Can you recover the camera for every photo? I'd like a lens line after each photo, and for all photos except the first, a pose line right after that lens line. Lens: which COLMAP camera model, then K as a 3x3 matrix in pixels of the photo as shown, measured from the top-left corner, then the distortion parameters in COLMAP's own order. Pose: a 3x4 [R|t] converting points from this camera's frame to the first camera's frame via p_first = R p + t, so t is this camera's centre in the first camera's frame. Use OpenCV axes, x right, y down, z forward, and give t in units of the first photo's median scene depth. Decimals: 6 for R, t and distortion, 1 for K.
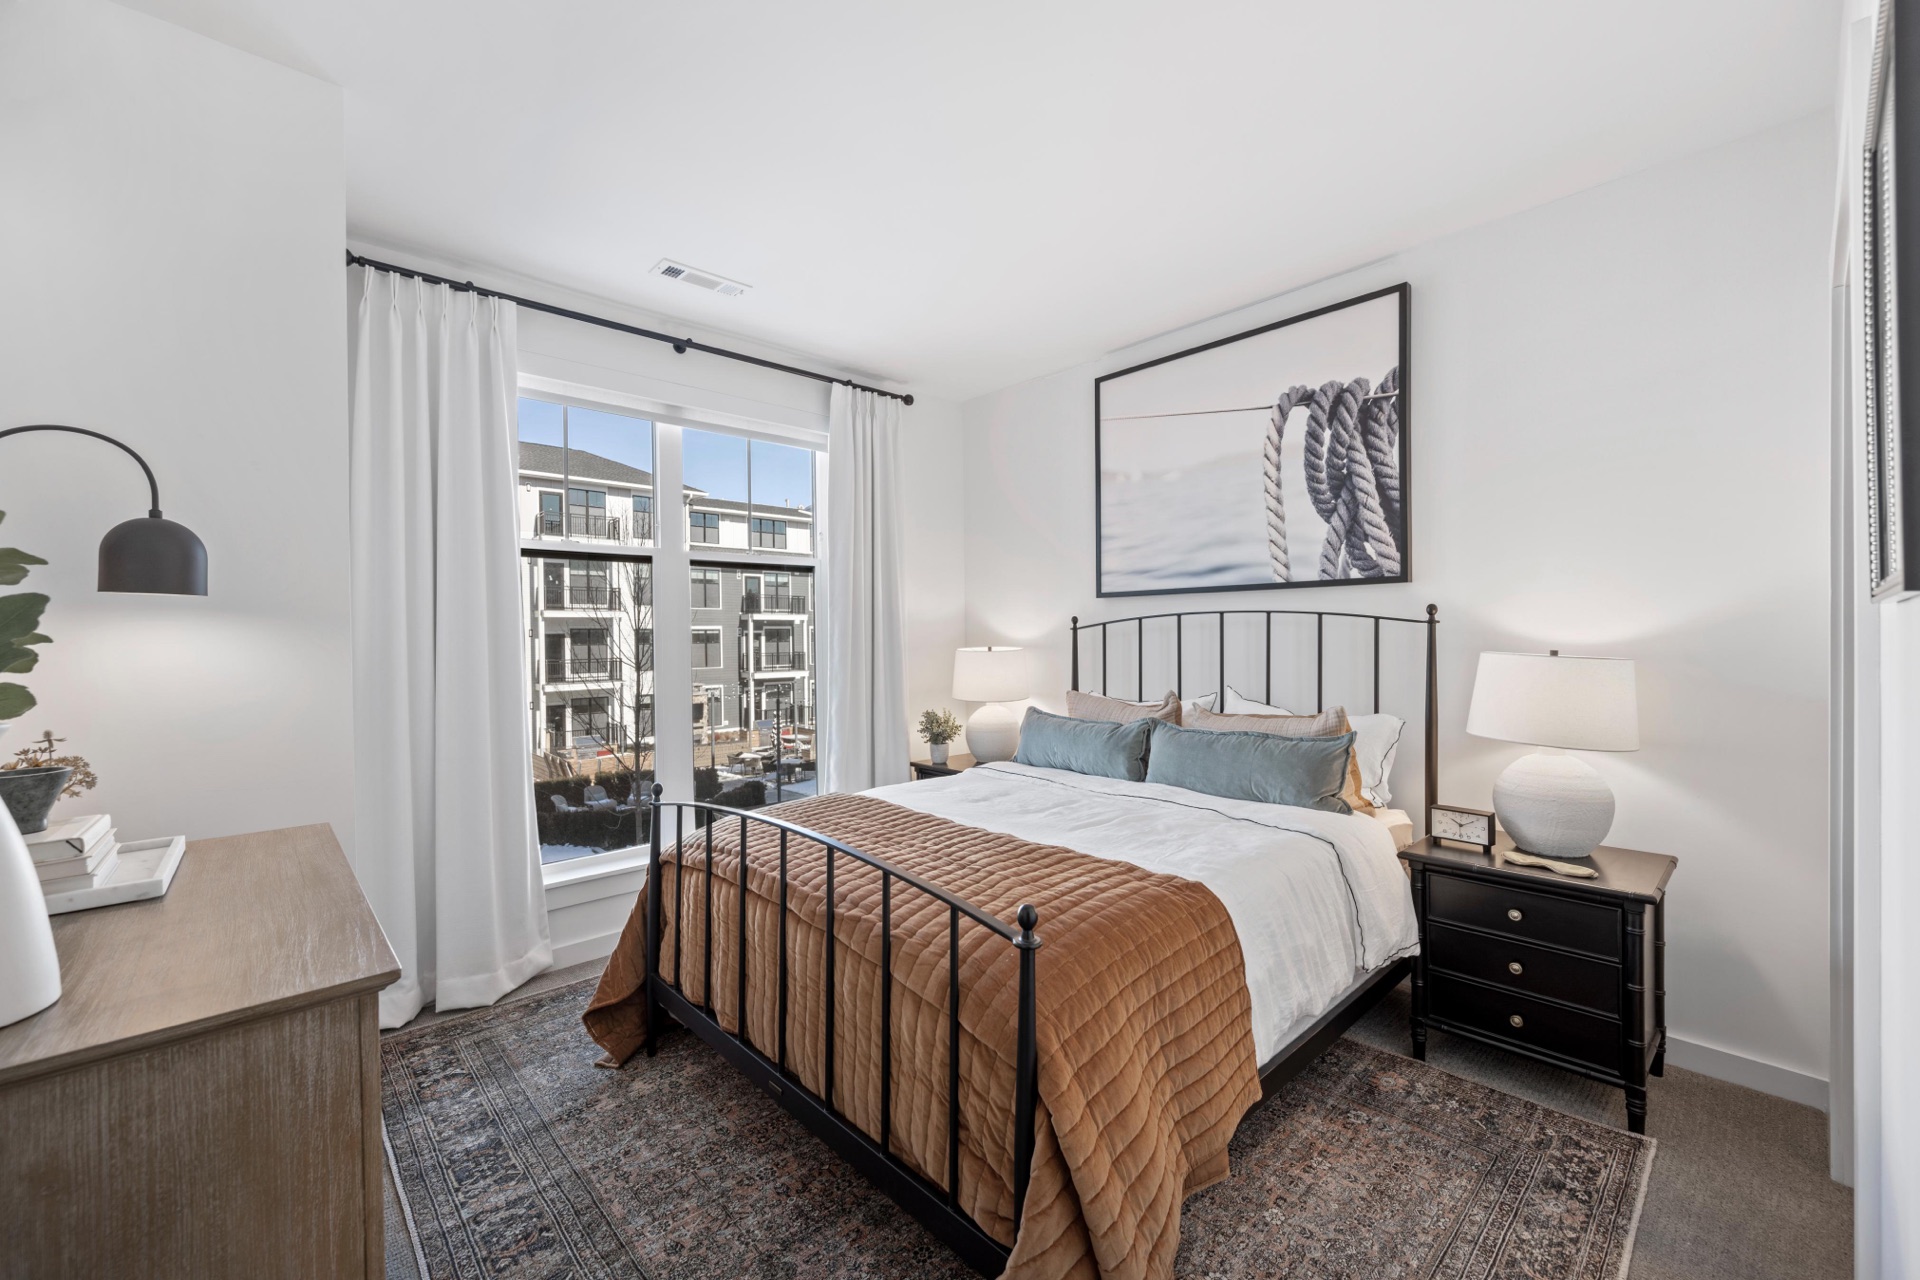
lens RADIAL K [[767.8, 0, 957.4], [0, 767.8, 638.8], [0, 0, 1]] dist [0.001423, 0.000290]
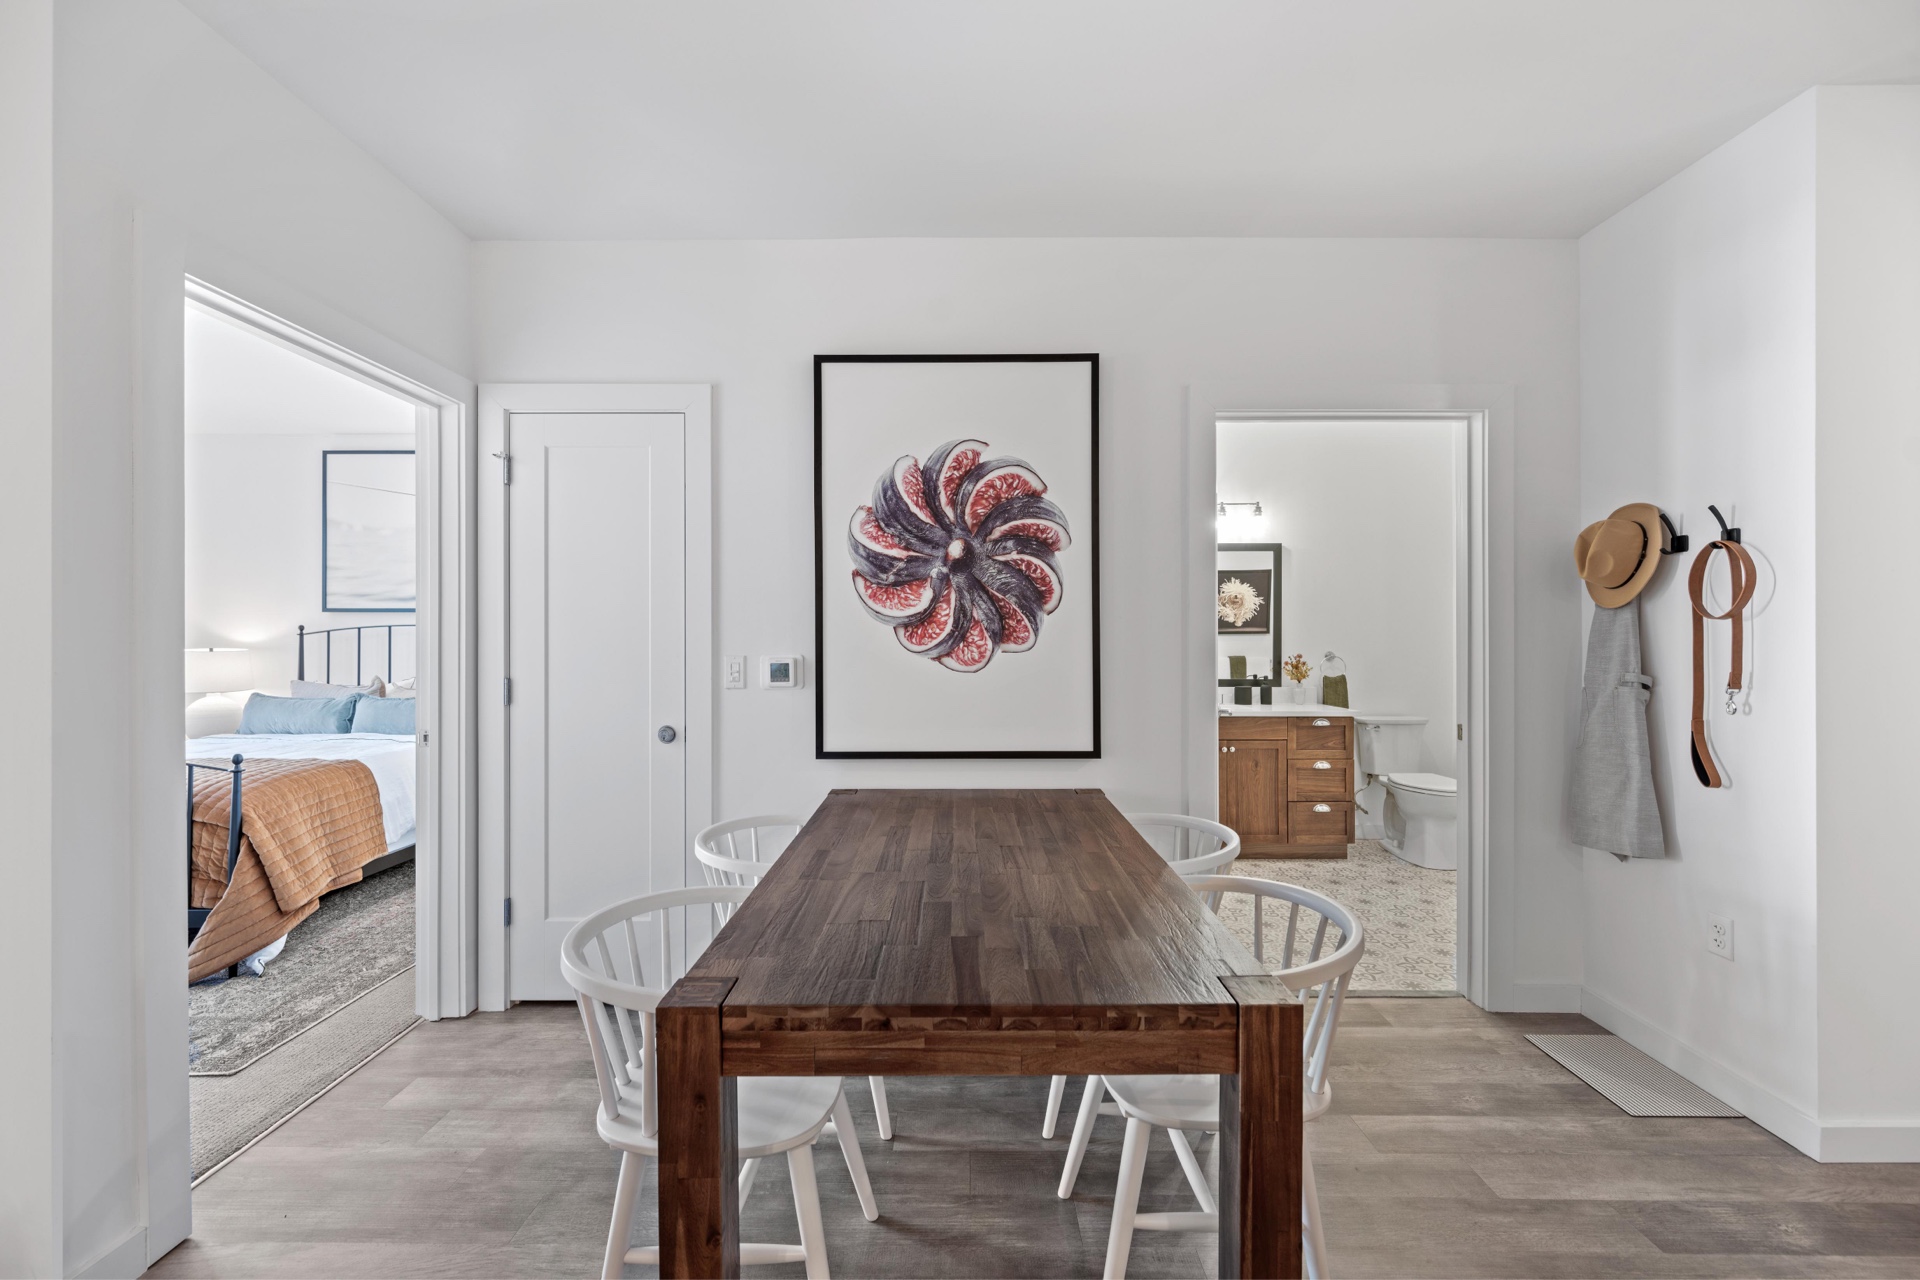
lens RADIAL K [[767.8, 0, 962.8], [0, 767.8, 641.6], [0, 0, 1]] dist [0.001423, 0.000290]
pose [[0.681692, 0.008714, 0.731587, -0.048457], [-0.004778, 0.999961, -0.007458, 0.005035], [-0.731623, 0.001589, 0.681707, -0.904729]]
